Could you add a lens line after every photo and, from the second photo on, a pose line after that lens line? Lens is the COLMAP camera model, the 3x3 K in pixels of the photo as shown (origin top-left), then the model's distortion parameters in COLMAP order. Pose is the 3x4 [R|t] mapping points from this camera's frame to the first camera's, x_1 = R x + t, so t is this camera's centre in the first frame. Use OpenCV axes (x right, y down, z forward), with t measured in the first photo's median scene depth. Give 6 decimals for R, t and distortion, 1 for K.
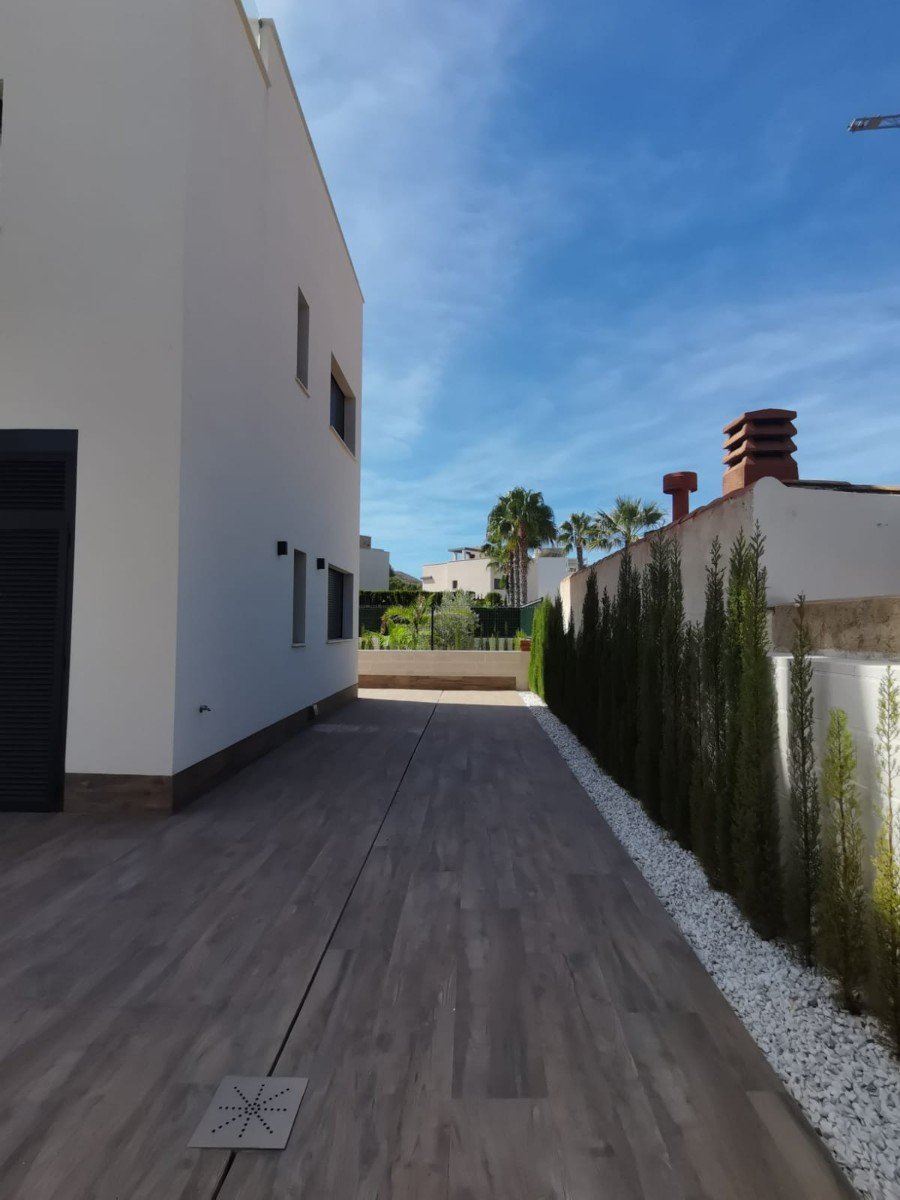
lens RADIAL K [[595.9, 0, 445.5], [0, 595.9, 600.7], [0, 0, 1]] dist [0.027549, -0.000064]
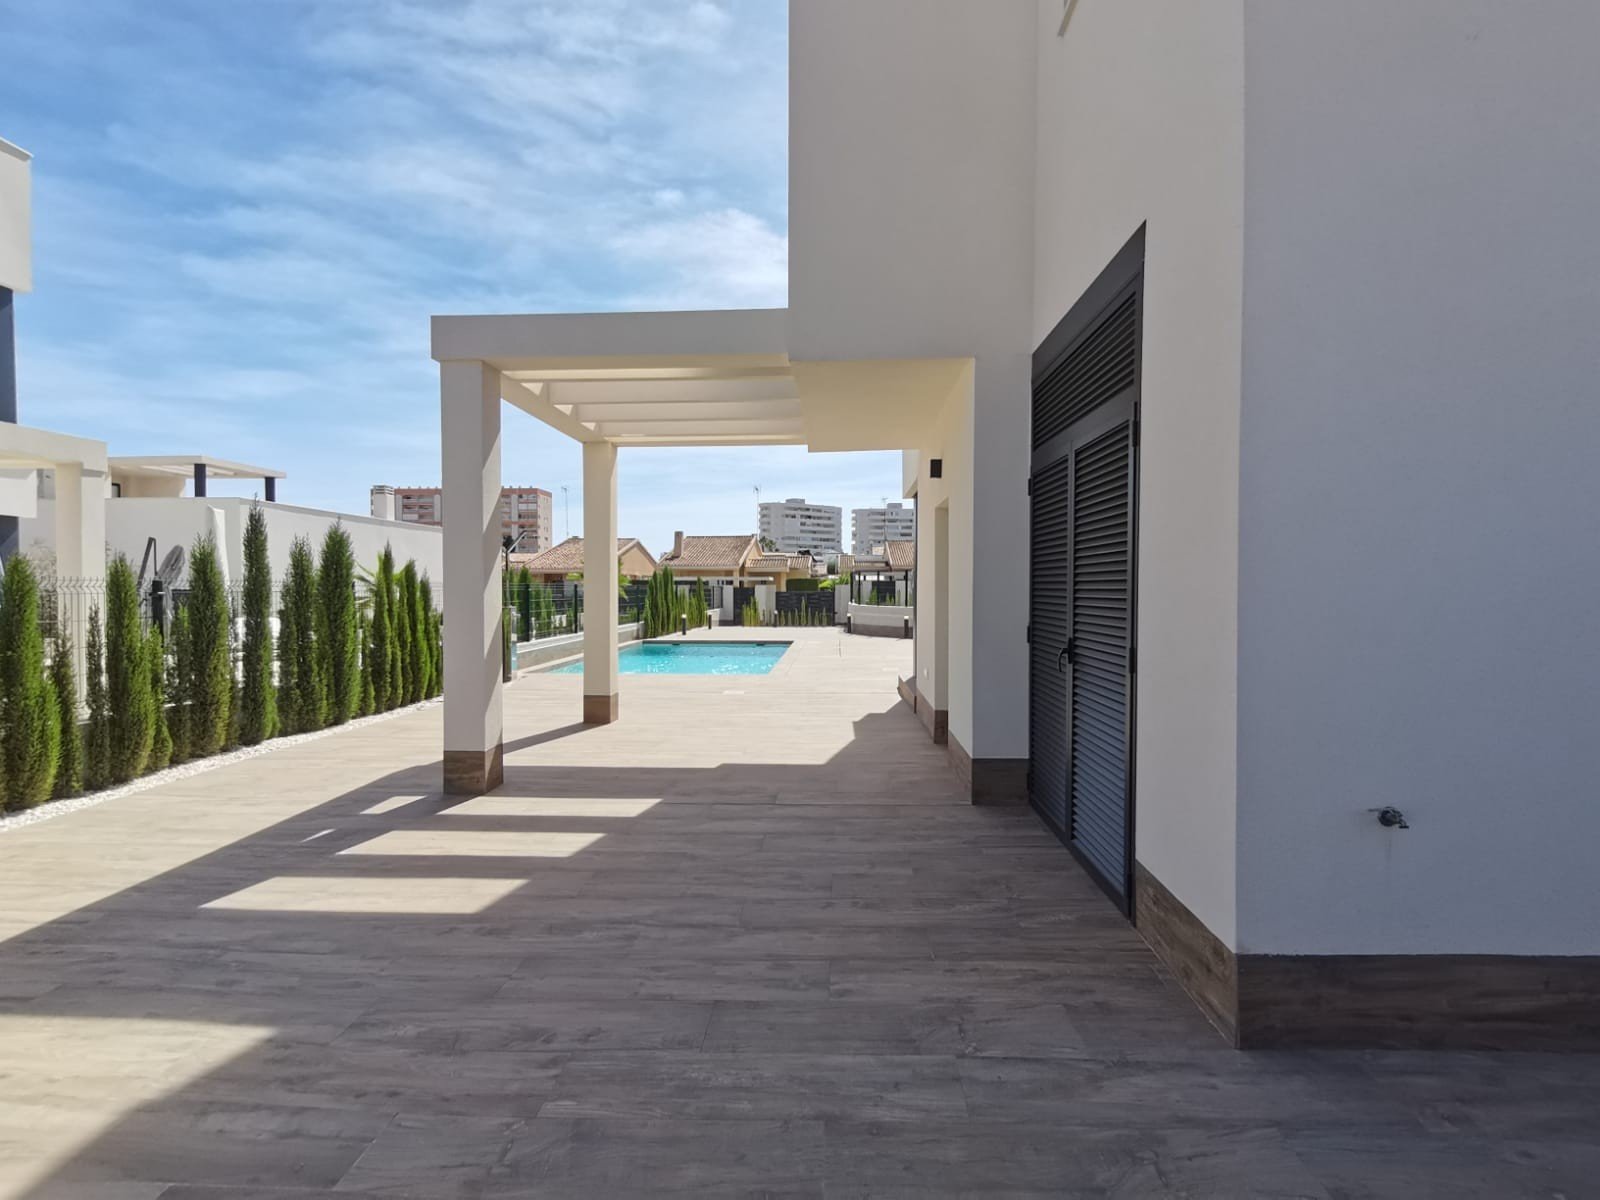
lens RADIAL K [[794.5, 0, 800.0], [0, 794.5, 600.0], [0, 0, 1]] dist [0.027549, -0.000064]
pose [[-0.002497, 0.012938, -0.999913, 0.101305], [0.045114, 0.998900, 0.012812, 0.026352], [0.998979, -0.045078, -0.003078, 0.713572]]
